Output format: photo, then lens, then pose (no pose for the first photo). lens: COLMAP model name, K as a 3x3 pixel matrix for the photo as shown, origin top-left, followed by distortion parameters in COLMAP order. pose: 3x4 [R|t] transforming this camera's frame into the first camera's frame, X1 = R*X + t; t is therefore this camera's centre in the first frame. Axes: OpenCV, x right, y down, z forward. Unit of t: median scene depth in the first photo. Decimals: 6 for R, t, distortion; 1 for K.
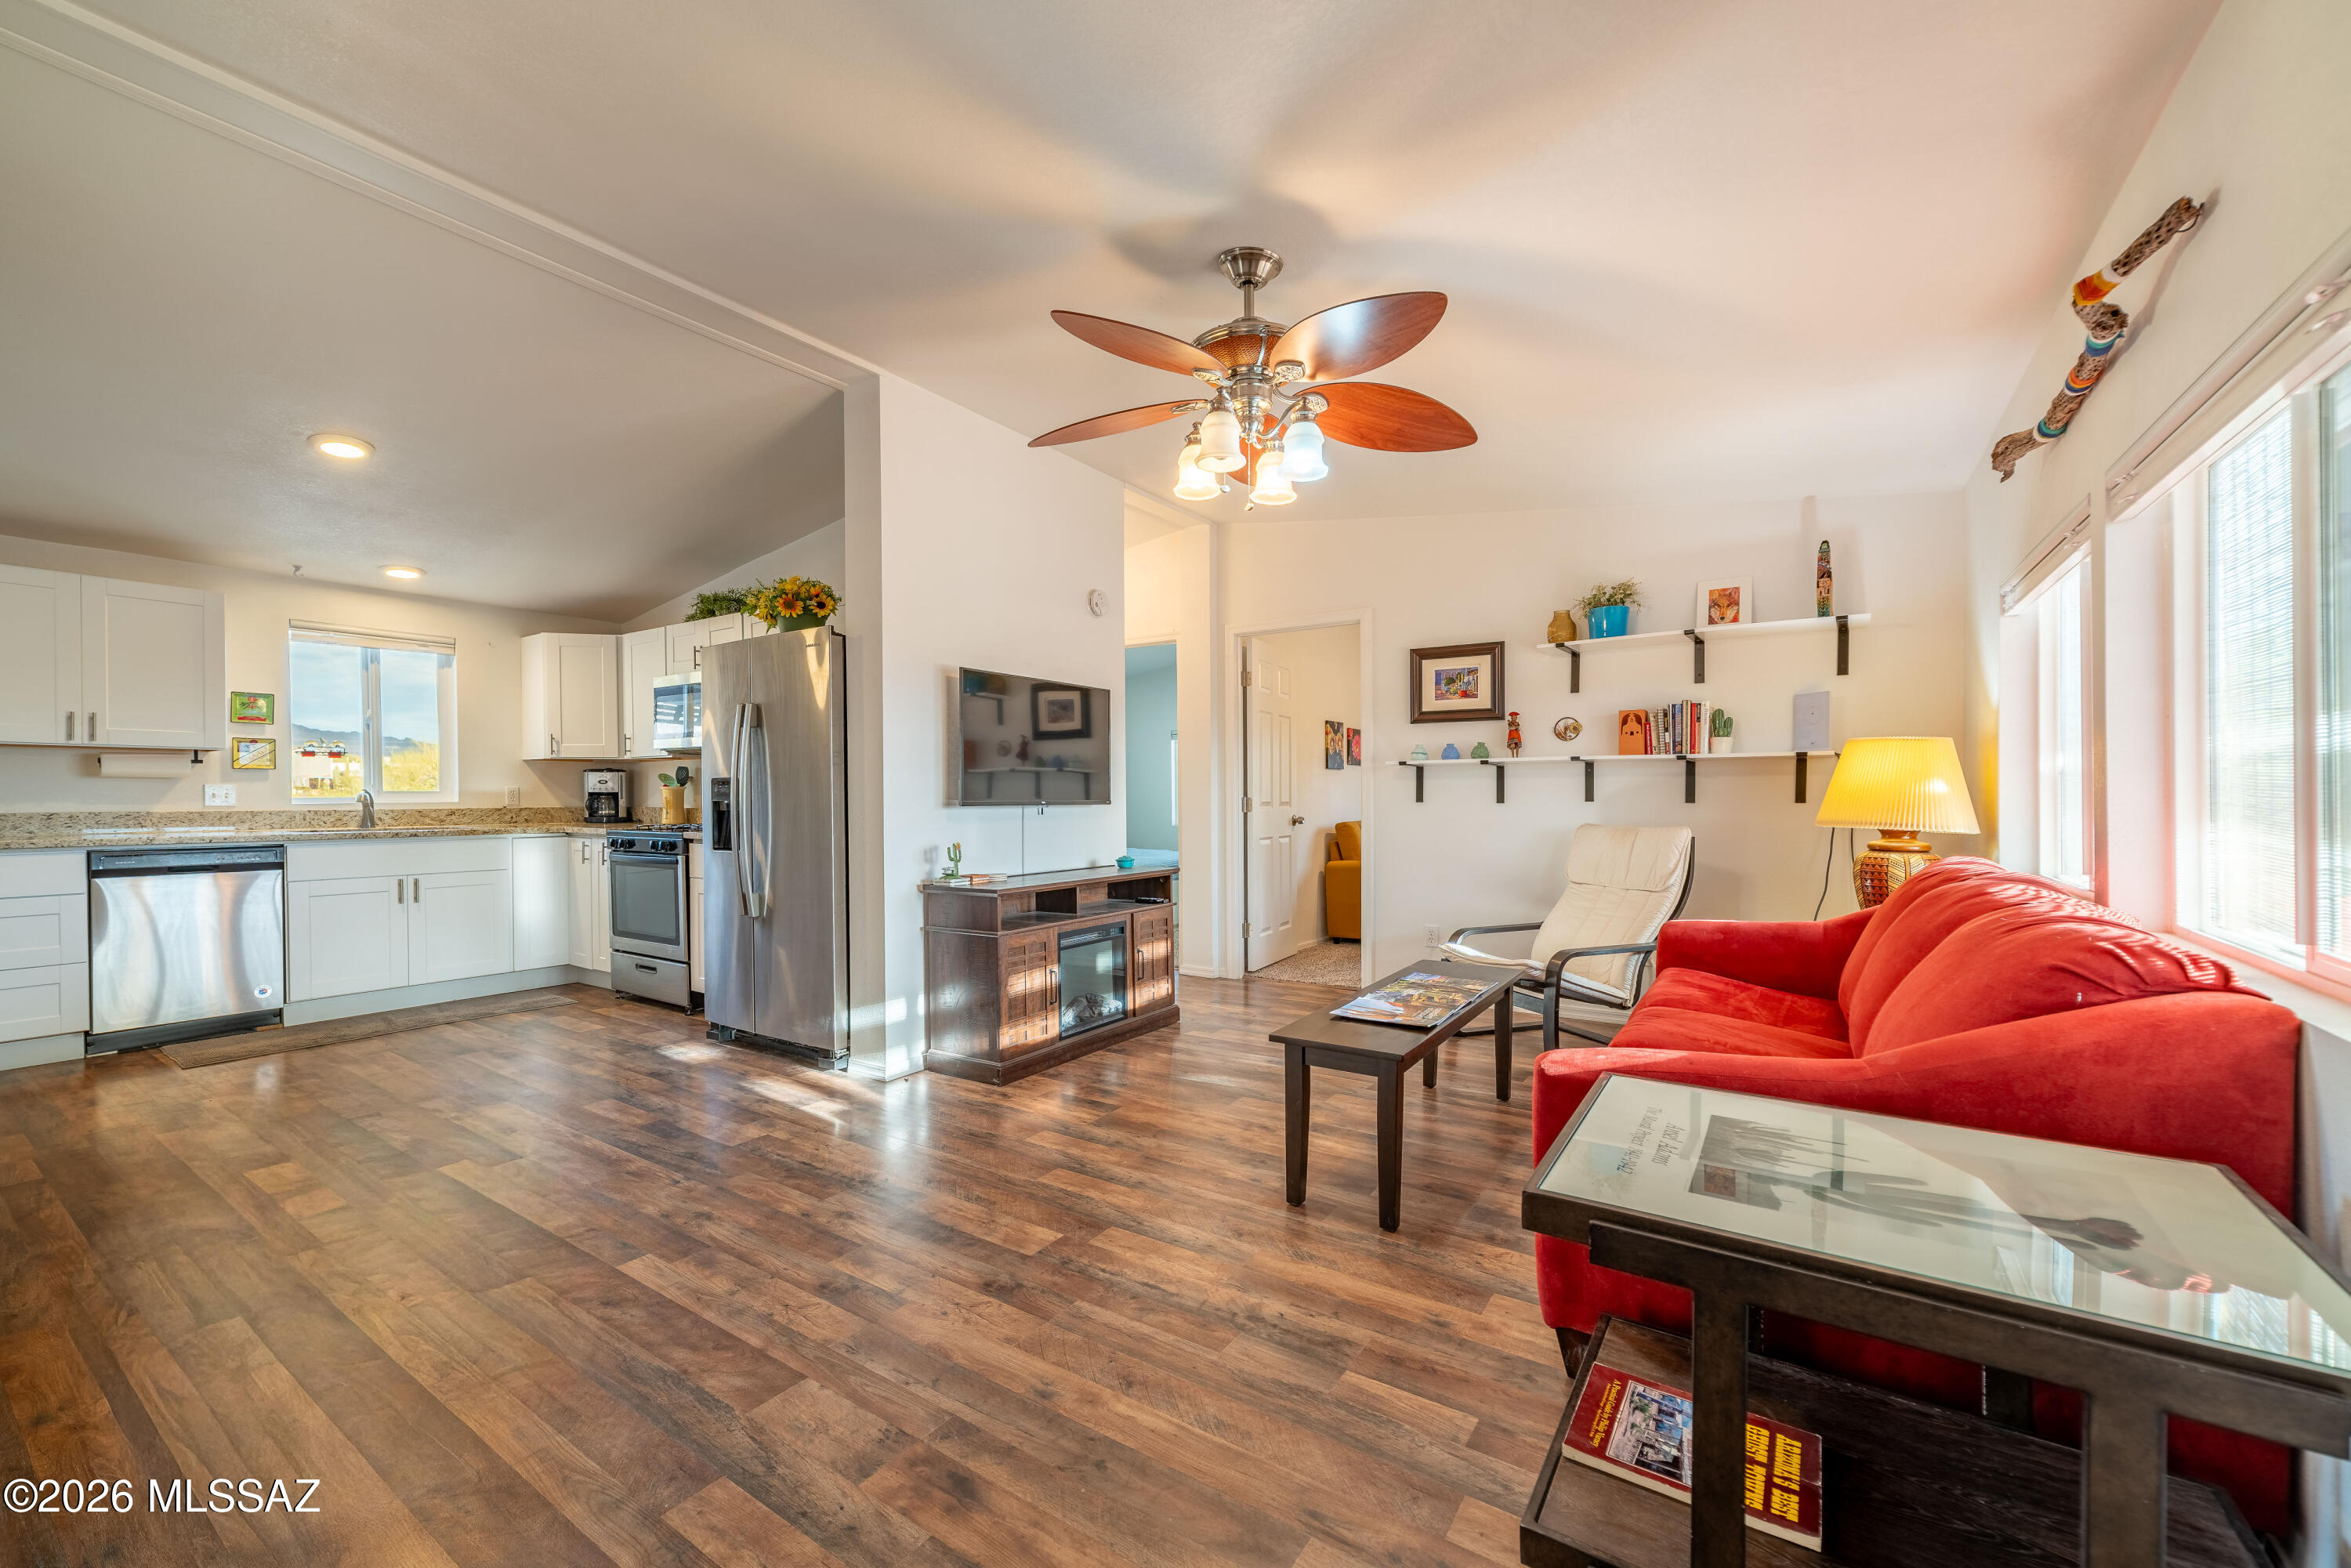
lens RADIAL K [[930.5, 0, 1198.5], [0, 930.5, 812.3], [0, 0, 1]] dist [0.010323, 0.000163]
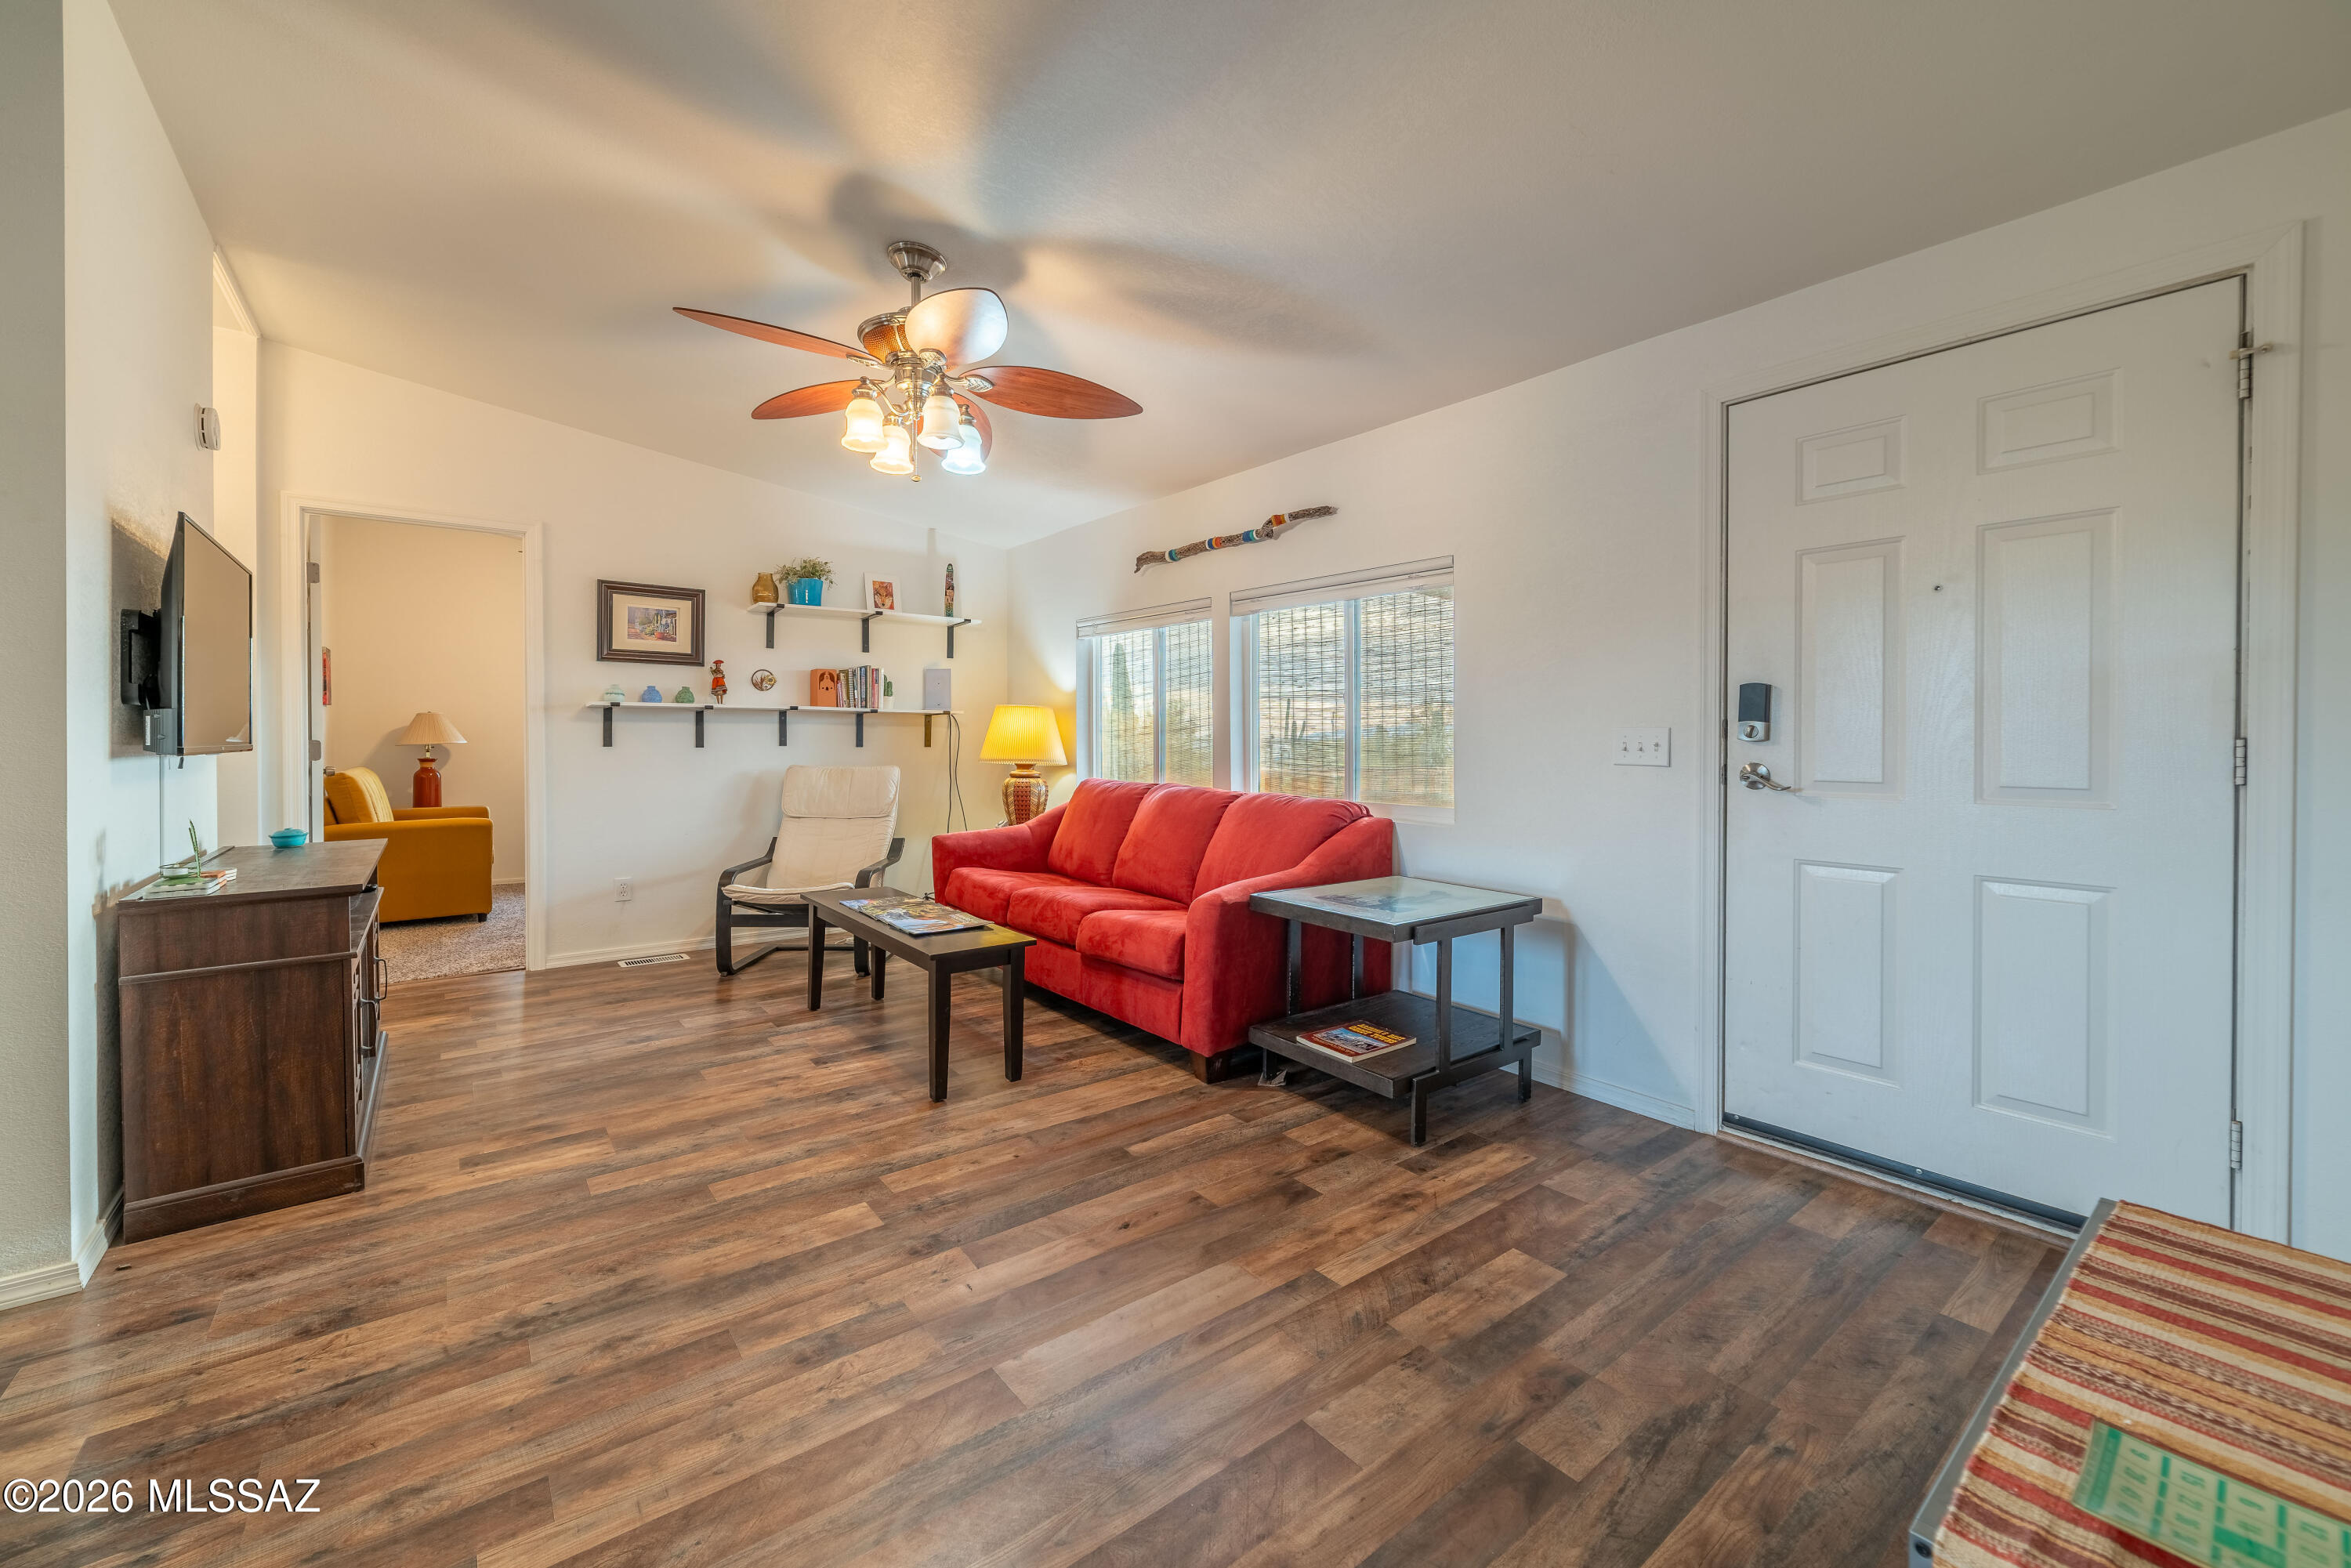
lens RADIAL K [[905.3, 0, 1141.2], [0, 905.3, 749.3], [0, 0, 1]] dist [0.001851, 0.000230]
pose [[0.345226, -0.005801, 0.938502, -0.645983], [0.011229, 0.999935, 0.002050, -0.005960], [-0.938453, 0.009831, 0.345268, 0.290984]]
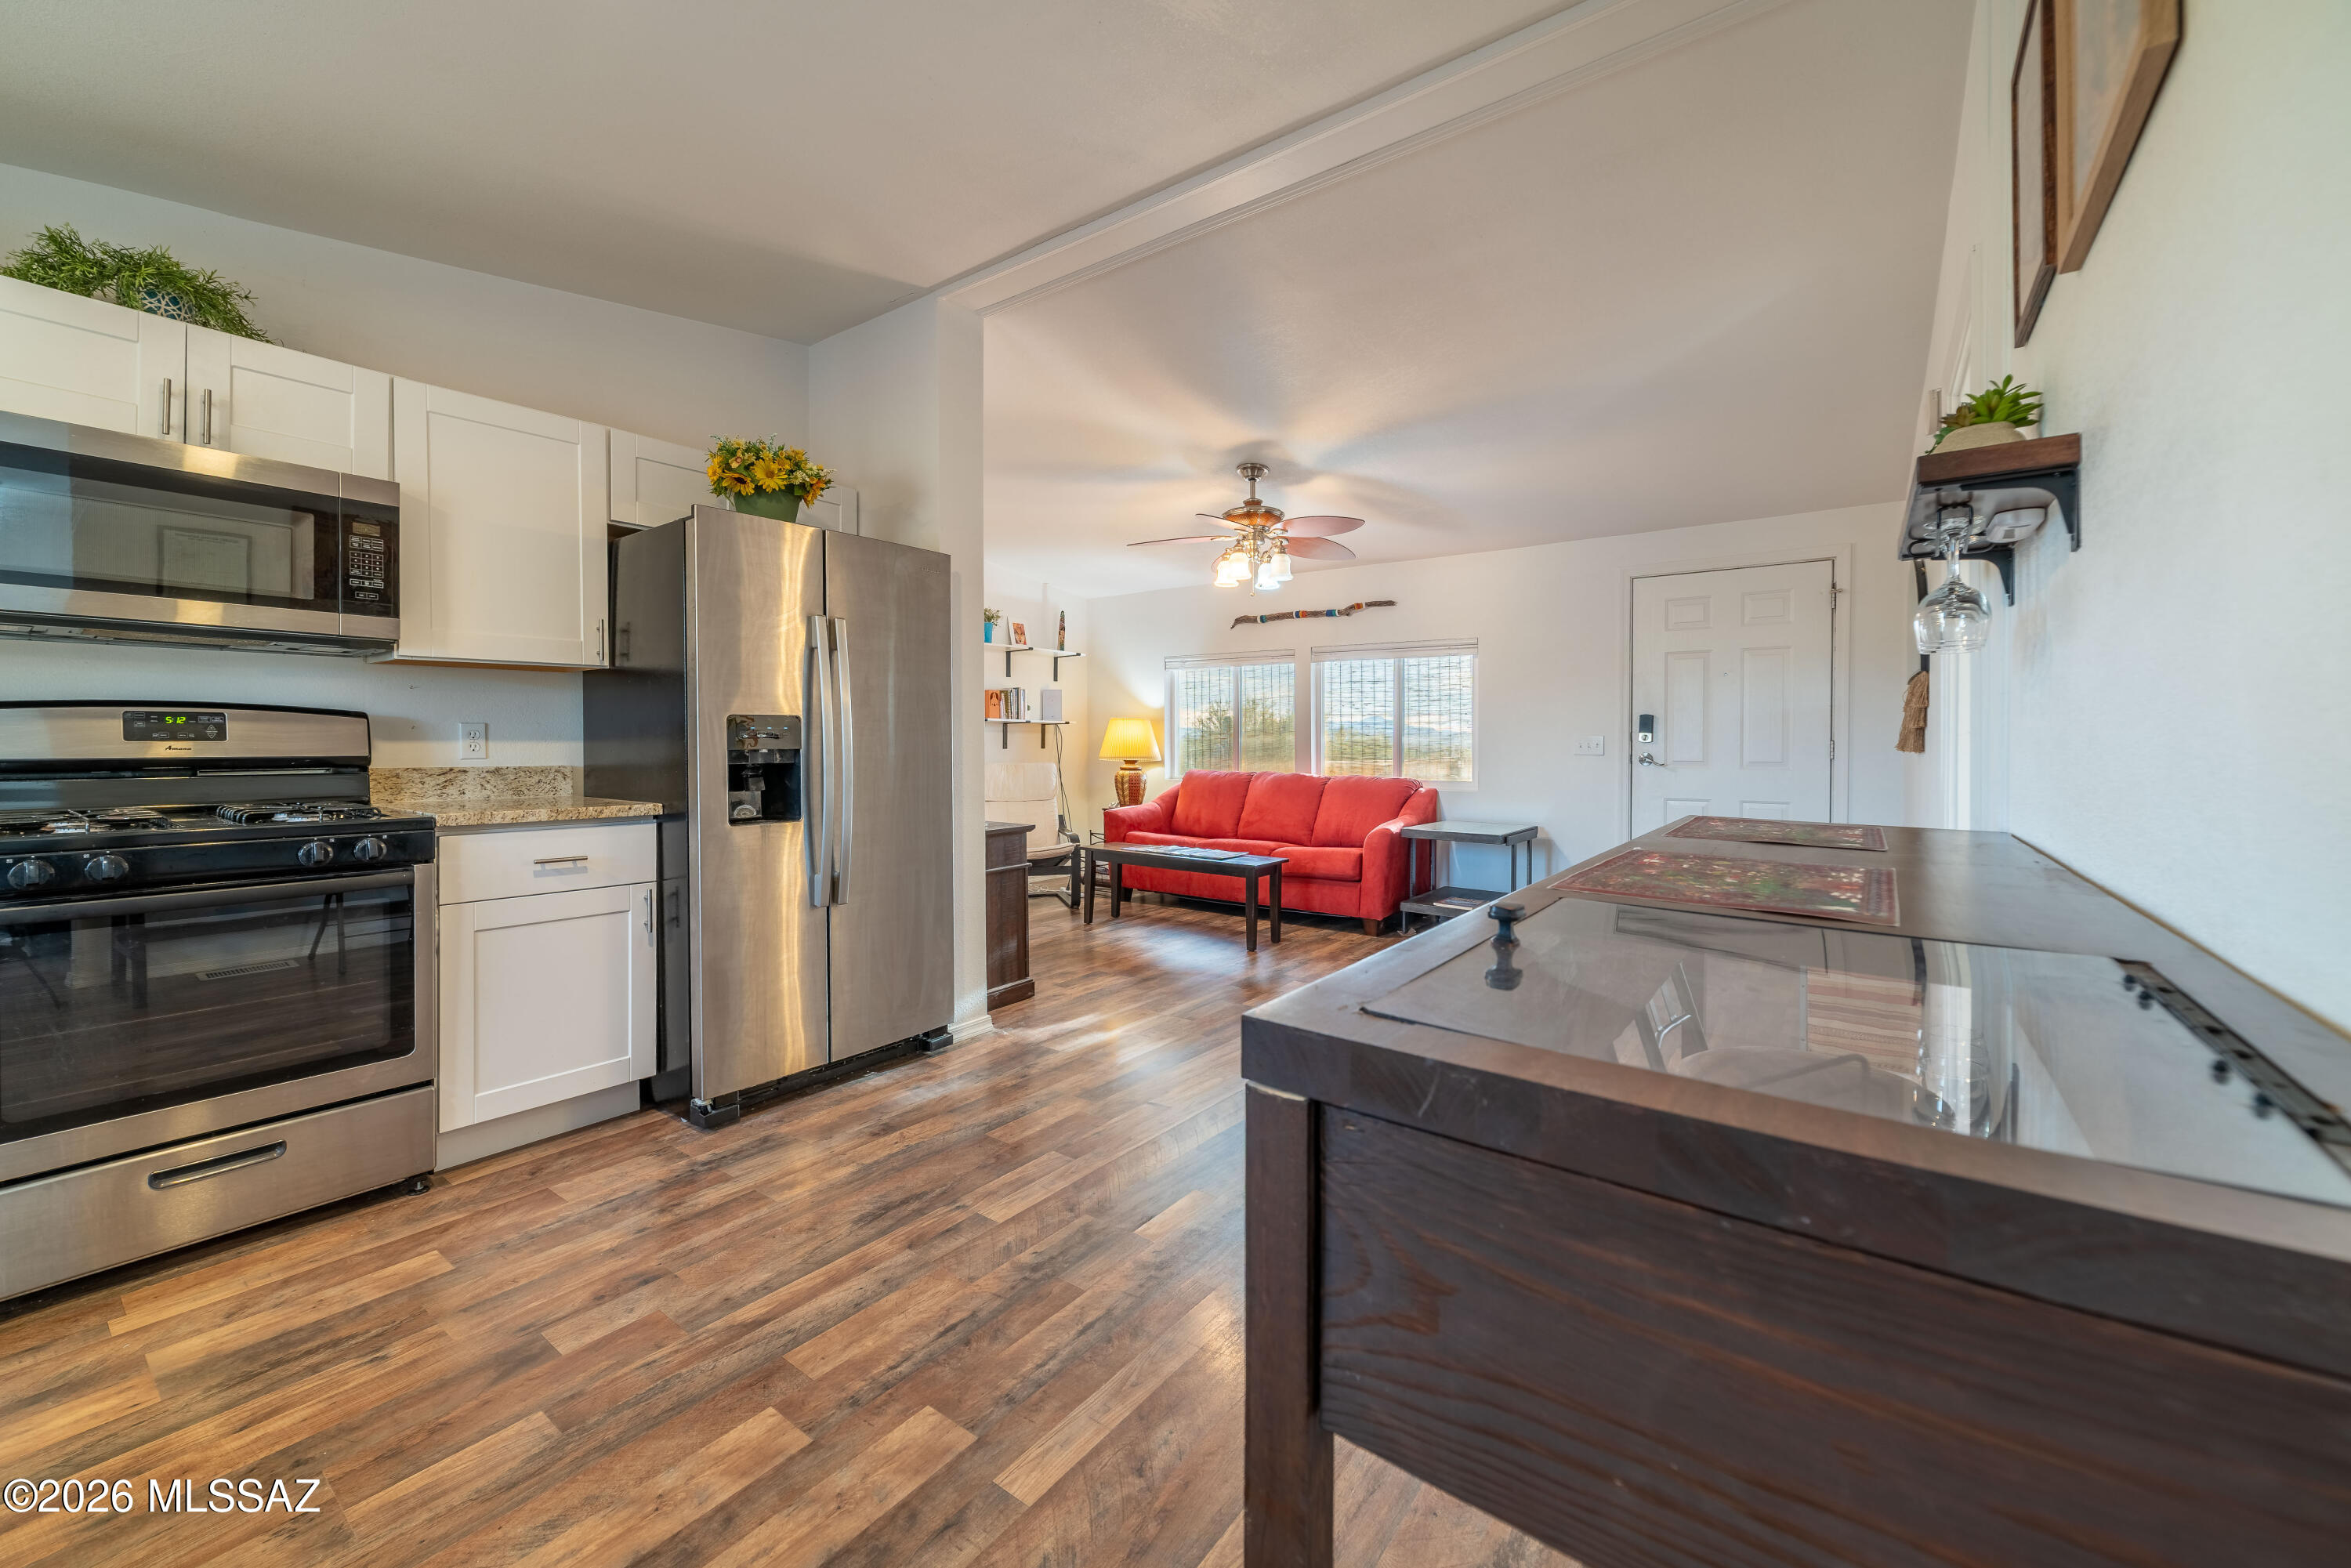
lens RADIAL K [[860.5, 0, 1181.8], [0, 860.5, 764.5], [0, 0, 1]] dist [-0.001093, 0.000013]
pose [[0.071981, -0.023919, 0.997119, -1.289138], [0.016896, 0.999598, 0.022759, -0.014540], [-0.997263, 0.015209, 0.072356, 0.754397]]
